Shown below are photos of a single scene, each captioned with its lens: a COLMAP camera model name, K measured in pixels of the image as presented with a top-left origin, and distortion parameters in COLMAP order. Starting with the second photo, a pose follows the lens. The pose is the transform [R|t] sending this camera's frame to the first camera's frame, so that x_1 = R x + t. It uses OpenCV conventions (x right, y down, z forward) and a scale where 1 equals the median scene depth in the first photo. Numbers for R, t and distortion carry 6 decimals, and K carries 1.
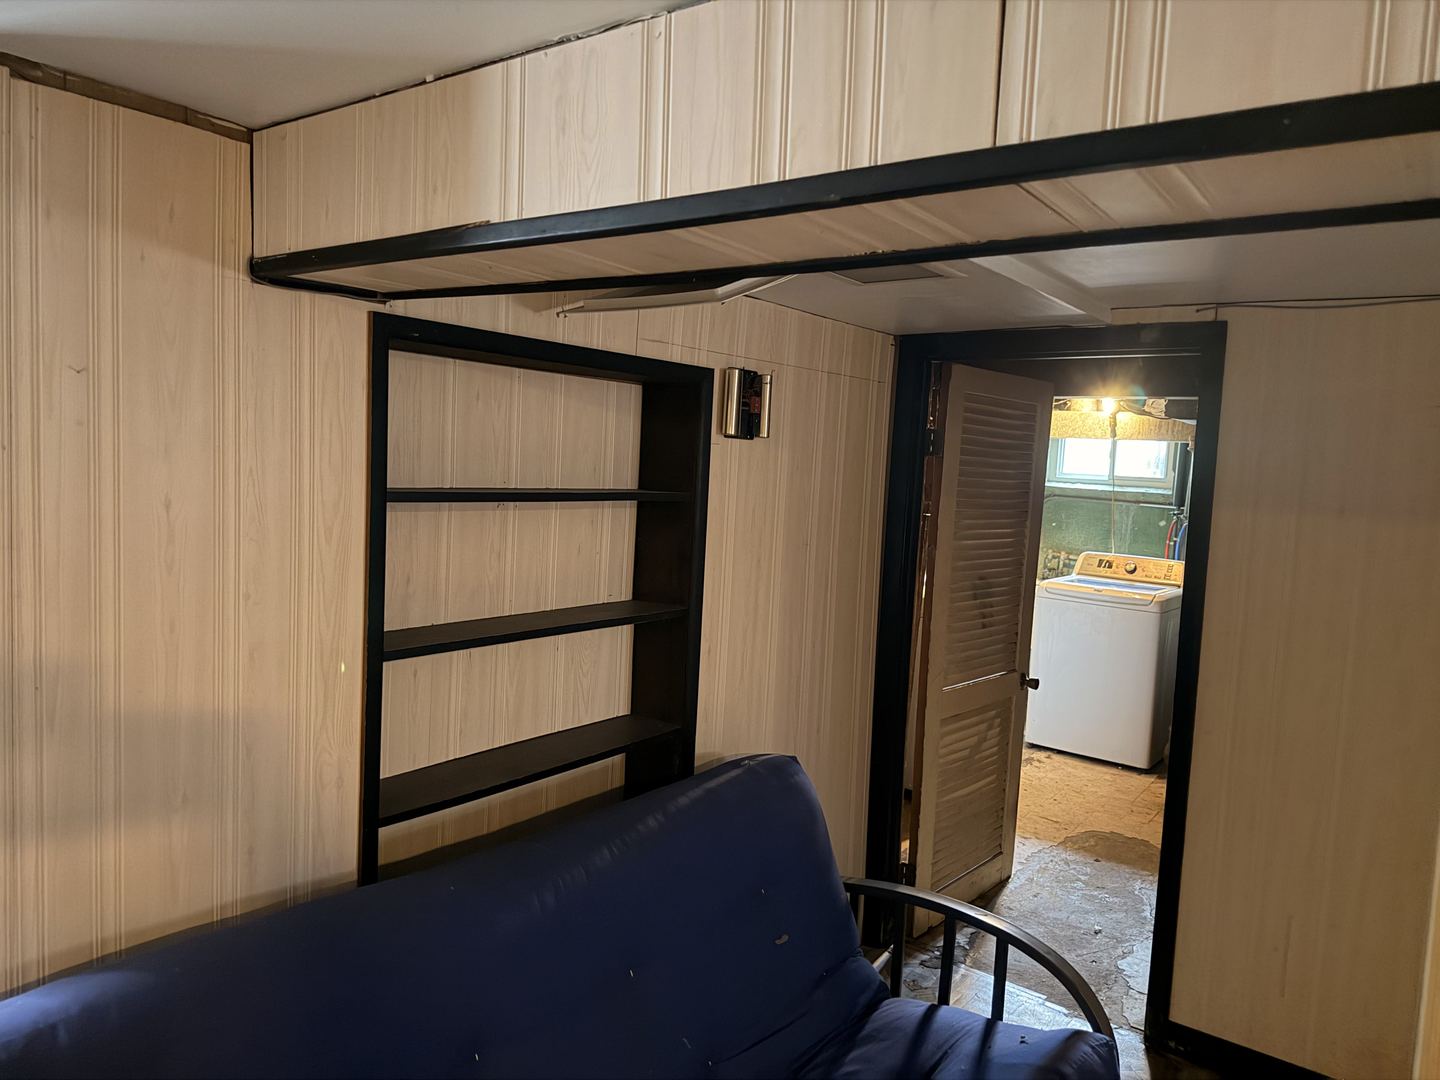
lens RADIAL K [[1013.6, 0, 720.0], [0, 1013.6, 540.0], [0, 0, 1]] dist [0.140995, -0.243151]
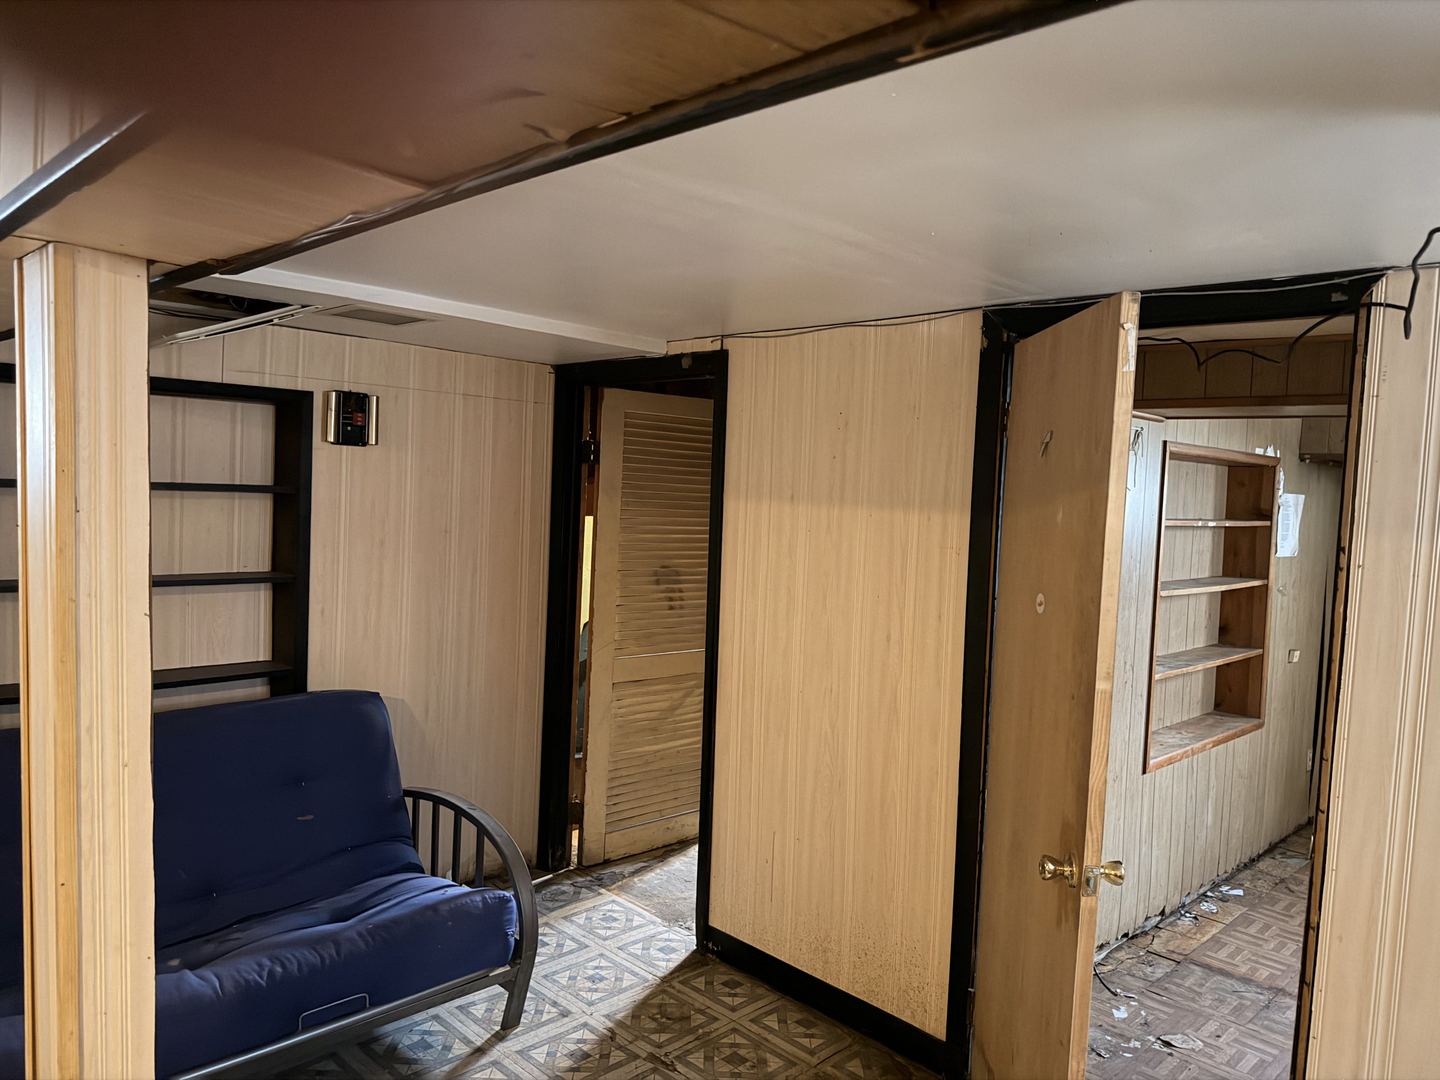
lens RADIAL K [[1013.6, 0, 720.0], [0, 1013.6, 540.0], [0, 0, 1]] dist [0.140995, -0.243151]
pose [[0.990147, -0.001431, -0.140026, 0.653395], [-0.003269, 0.999439, -0.033332, 0.060805], [0.139995, 0.033461, 0.989587, -0.216249]]
